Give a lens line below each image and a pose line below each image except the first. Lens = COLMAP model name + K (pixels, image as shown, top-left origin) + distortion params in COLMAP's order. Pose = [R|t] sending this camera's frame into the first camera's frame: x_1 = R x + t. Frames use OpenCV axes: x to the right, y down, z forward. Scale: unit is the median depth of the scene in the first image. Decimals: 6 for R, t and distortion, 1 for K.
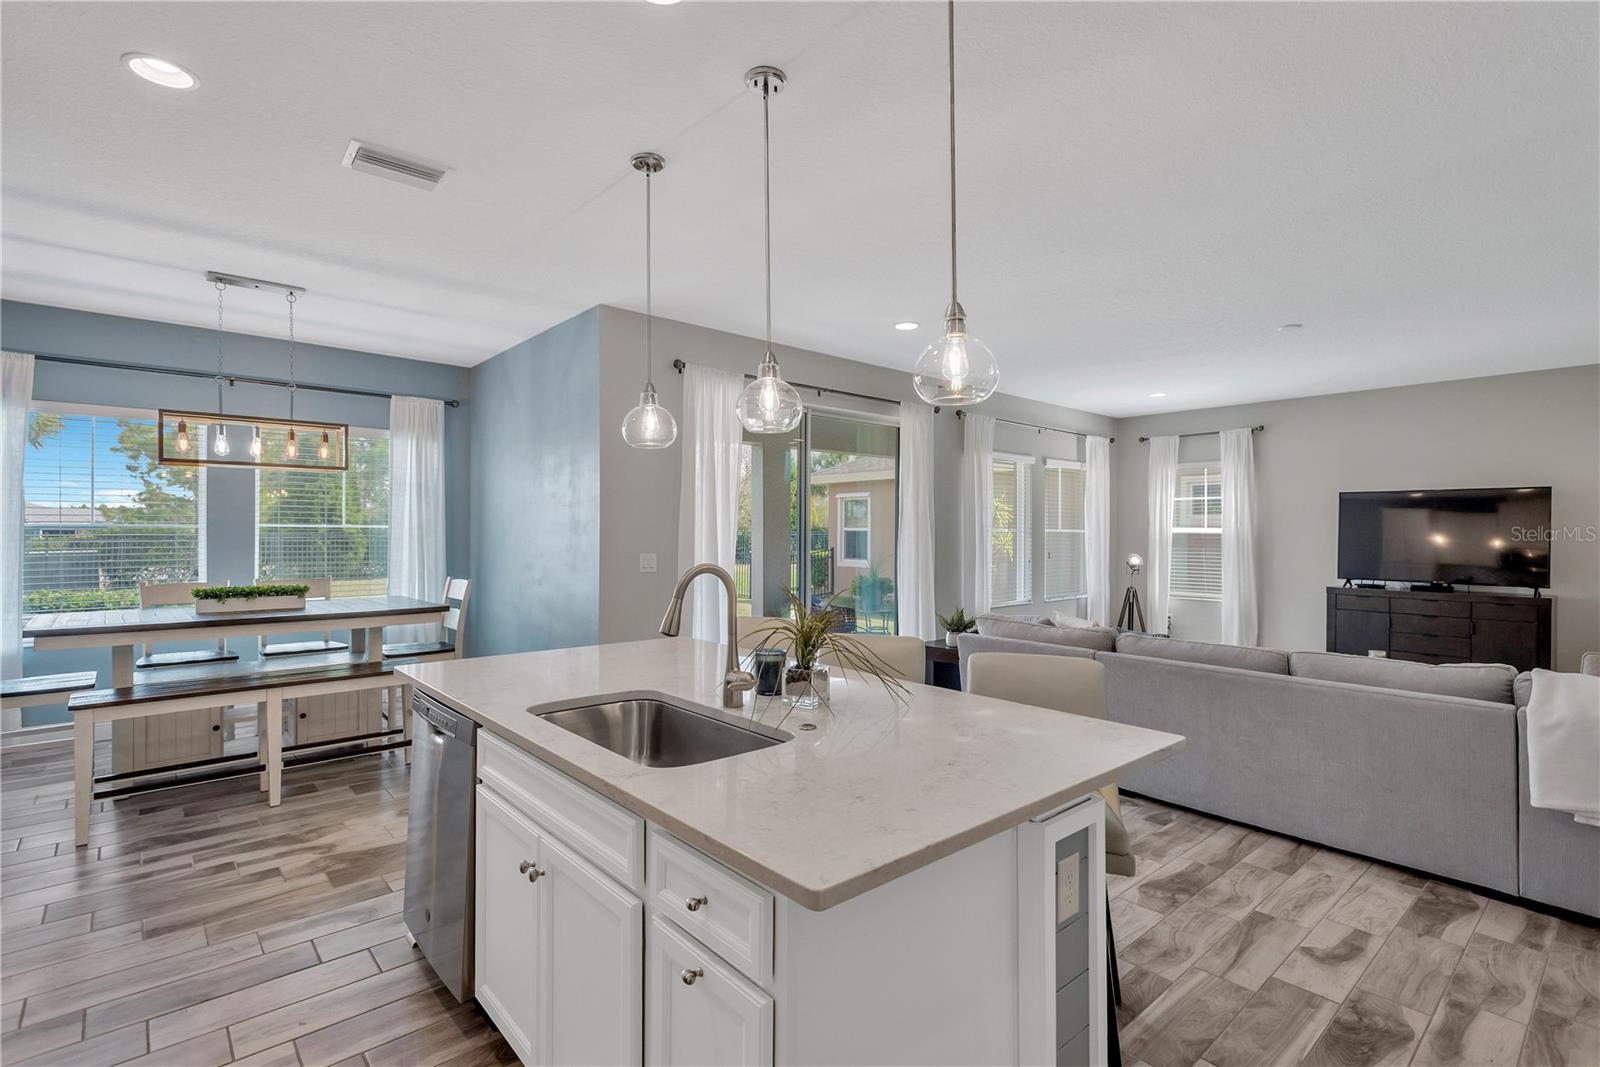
lens RADIAL K [[750.0, 0, 802.3], [0, 750.0, 528.9], [0, 0, 1]] dist [0.013625, -0.005138]
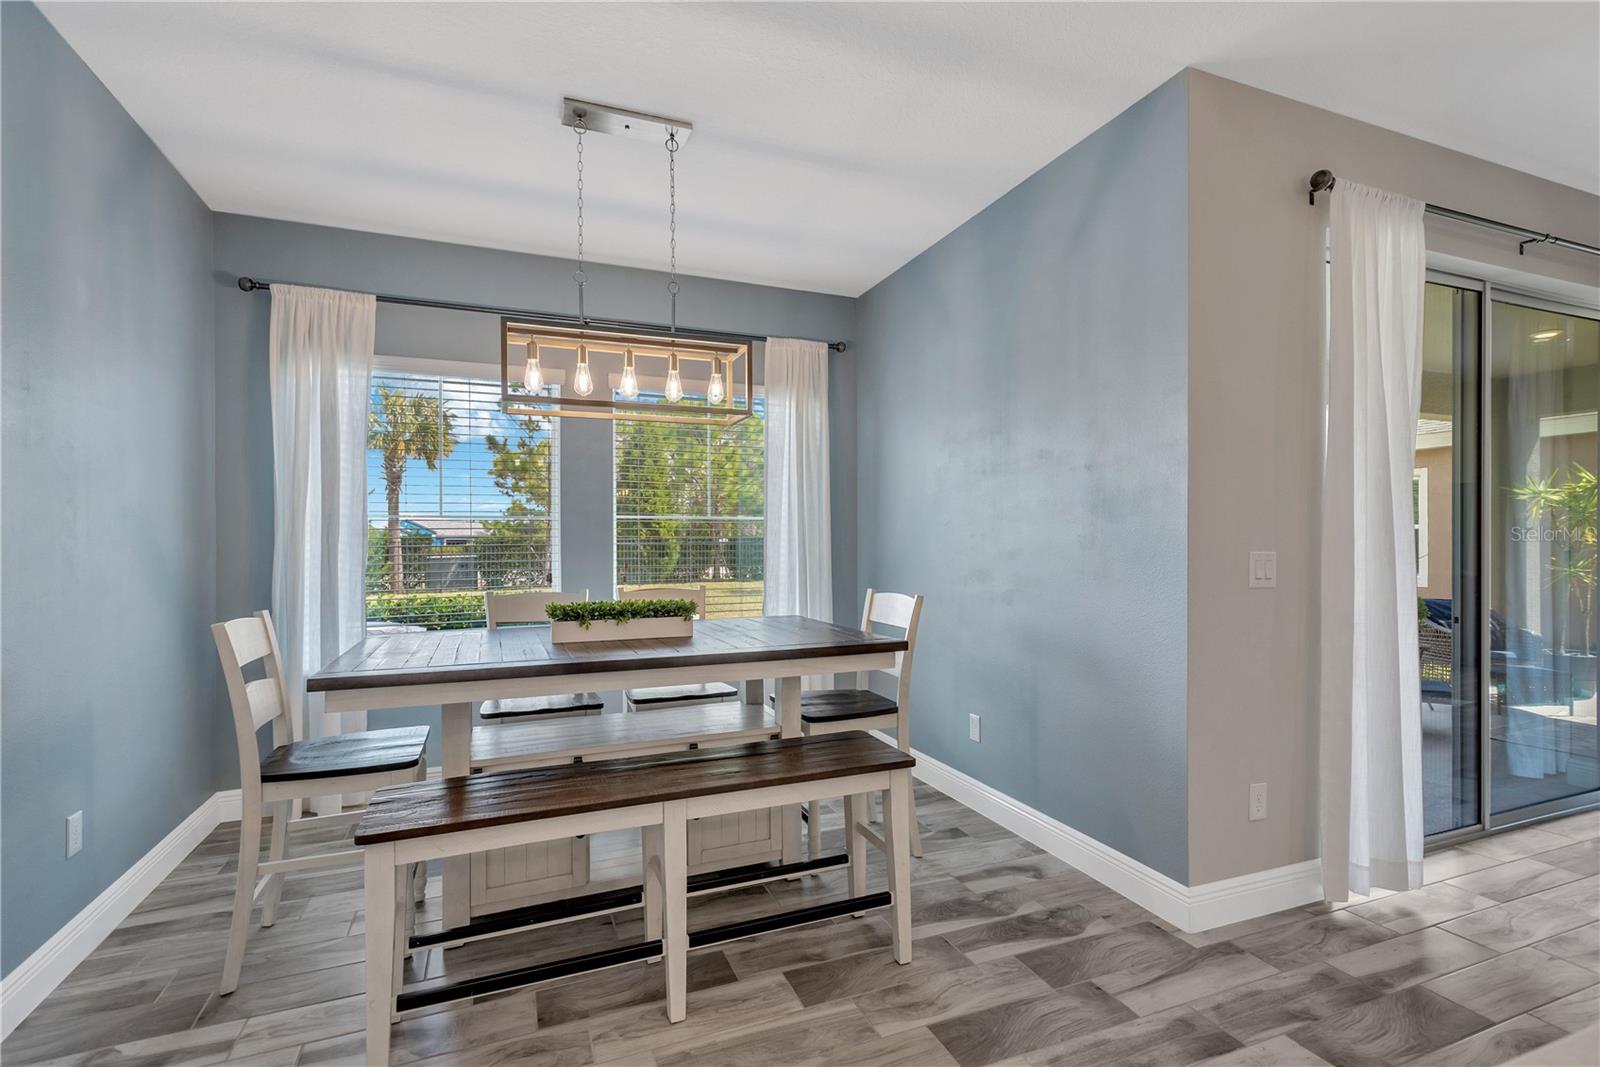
lens RADIAL K [[750.0, 0, 803.0], [0, 750.0, 533.5], [0, 0, 1]] dist [0.013625, -0.005138]
pose [[0.940769, -0.009958, -0.338901, -0.348035], [0.008997, 0.999950, -0.004406, 0.021090], [0.338928, 0.001096, 0.940812, 0.426639]]
